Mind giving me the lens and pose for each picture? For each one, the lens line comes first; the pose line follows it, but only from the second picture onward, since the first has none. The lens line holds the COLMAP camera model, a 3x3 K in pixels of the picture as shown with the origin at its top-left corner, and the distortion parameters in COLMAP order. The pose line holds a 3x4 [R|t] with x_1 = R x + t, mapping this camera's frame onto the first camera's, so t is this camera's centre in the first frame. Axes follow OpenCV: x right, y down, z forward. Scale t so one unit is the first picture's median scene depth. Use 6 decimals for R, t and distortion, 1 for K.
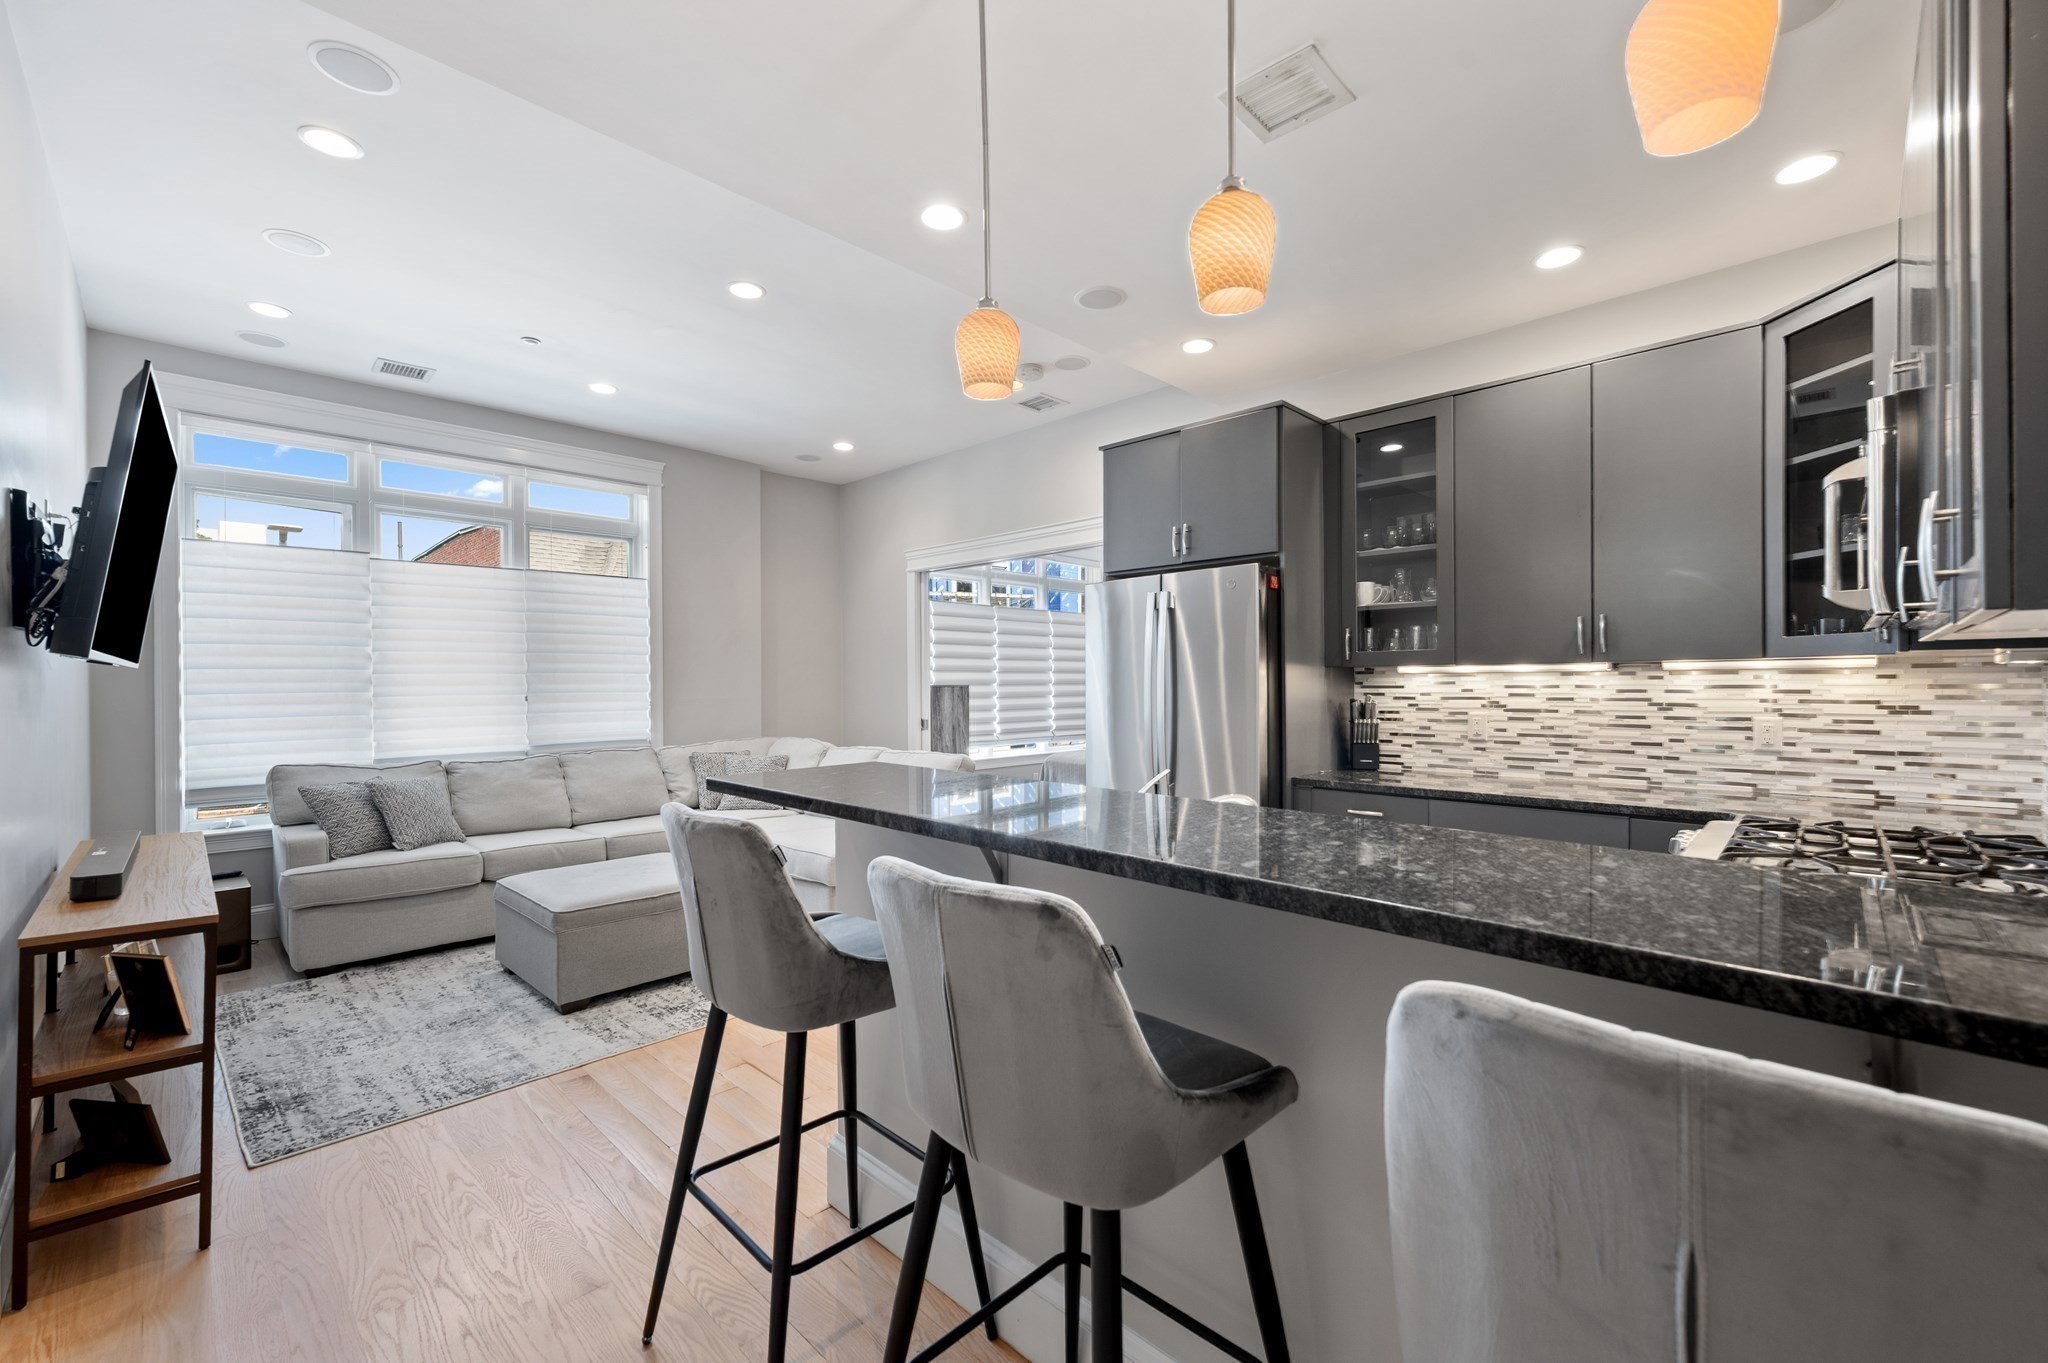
lens RADIAL K [[823.1, 0, 1011.4], [0, 823.1, 693.4], [0, 0, 1]] dist [-0.000609, 0.000269]
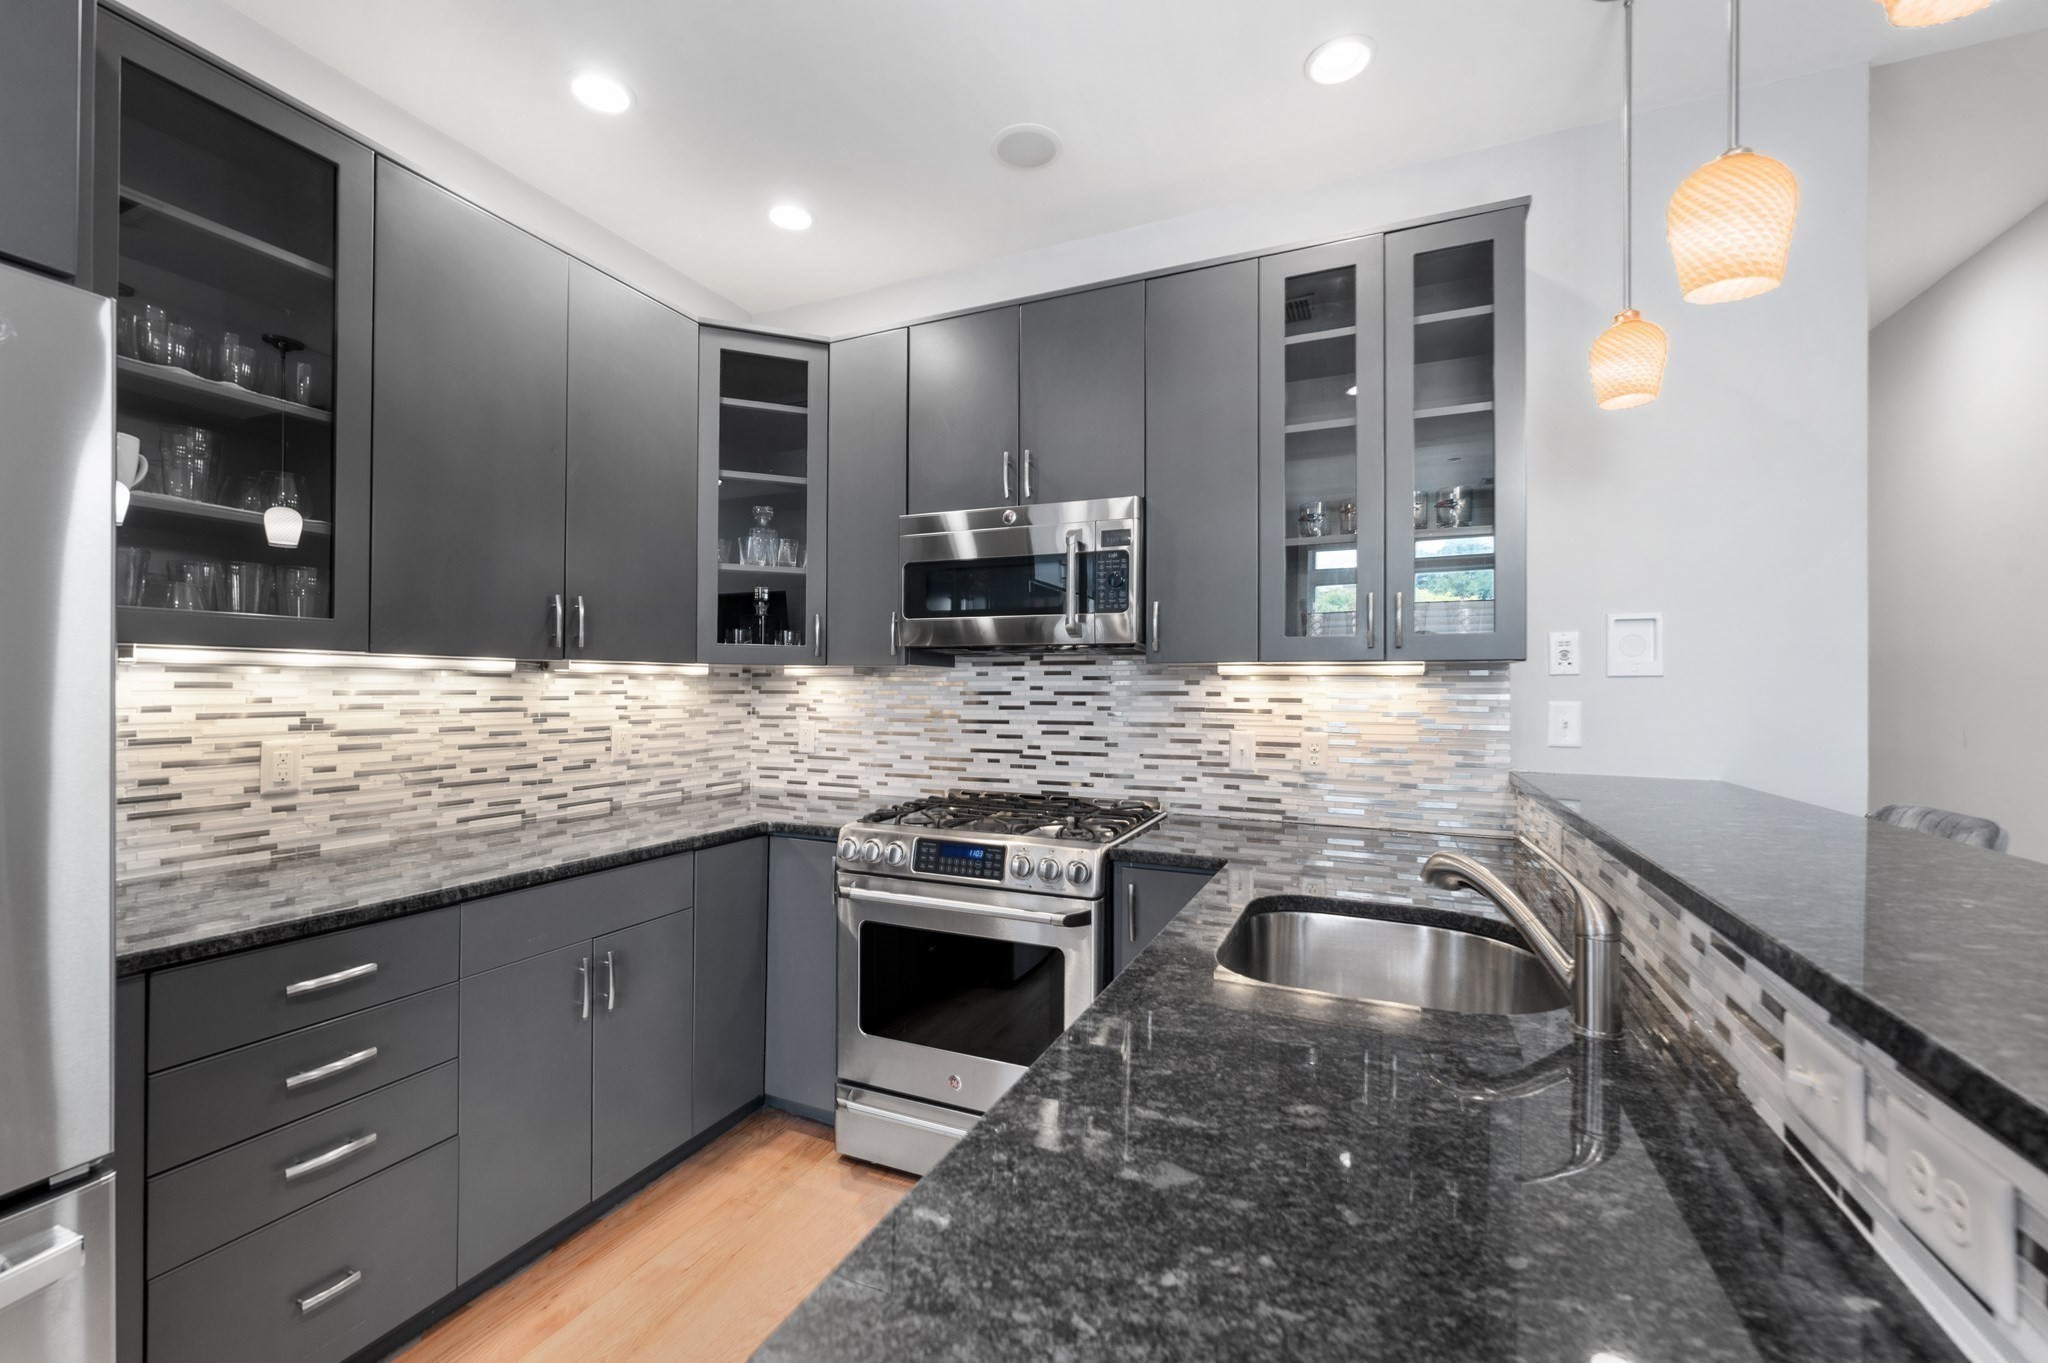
lens RADIAL K [[823.1, 0, 1016.6], [0, 823.1, 684.9], [0, 0, 1]] dist [-0.000609, 0.000269]
pose [[-0.353719, 0.007228, 0.935324, -0.098322], [0.005101, 0.999970, -0.005799, -0.007386], [-0.935338, 0.002720, -0.353745, 0.715467]]
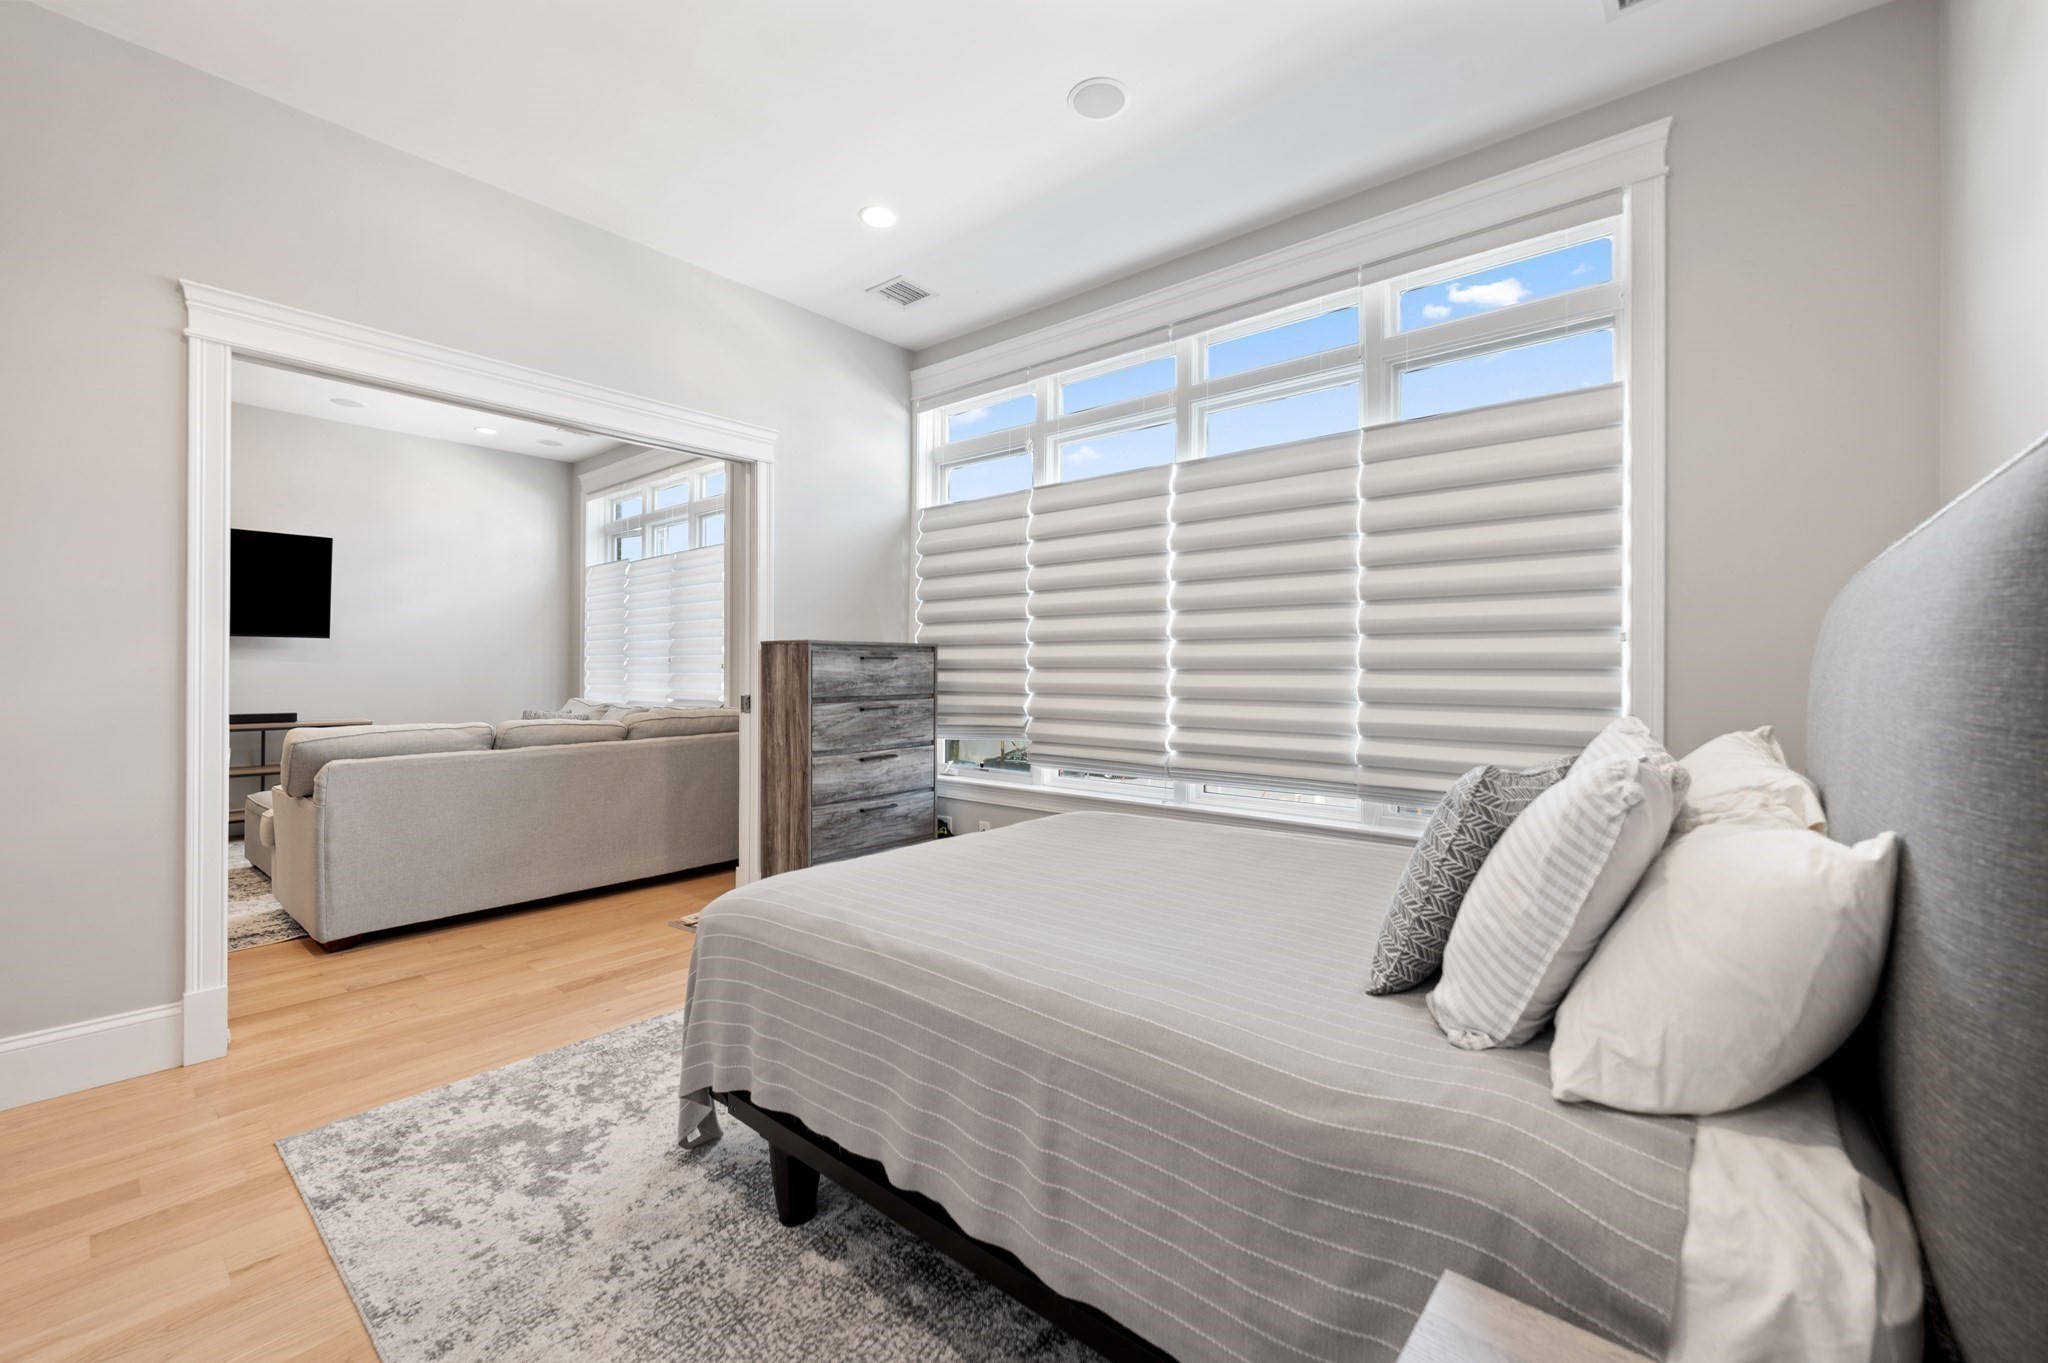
lens RADIAL K [[823.1, 0, 1026.3], [0, 823.1, 678.8], [0, 0, 1]] dist [-0.000609, 0.000269]
pose [[0.090246, 0.023674, -0.995638, 0.943302], [-0.012182, 0.999669, 0.022665, 0.001753], [0.995845, 0.010083, 0.090505, 1.999318]]
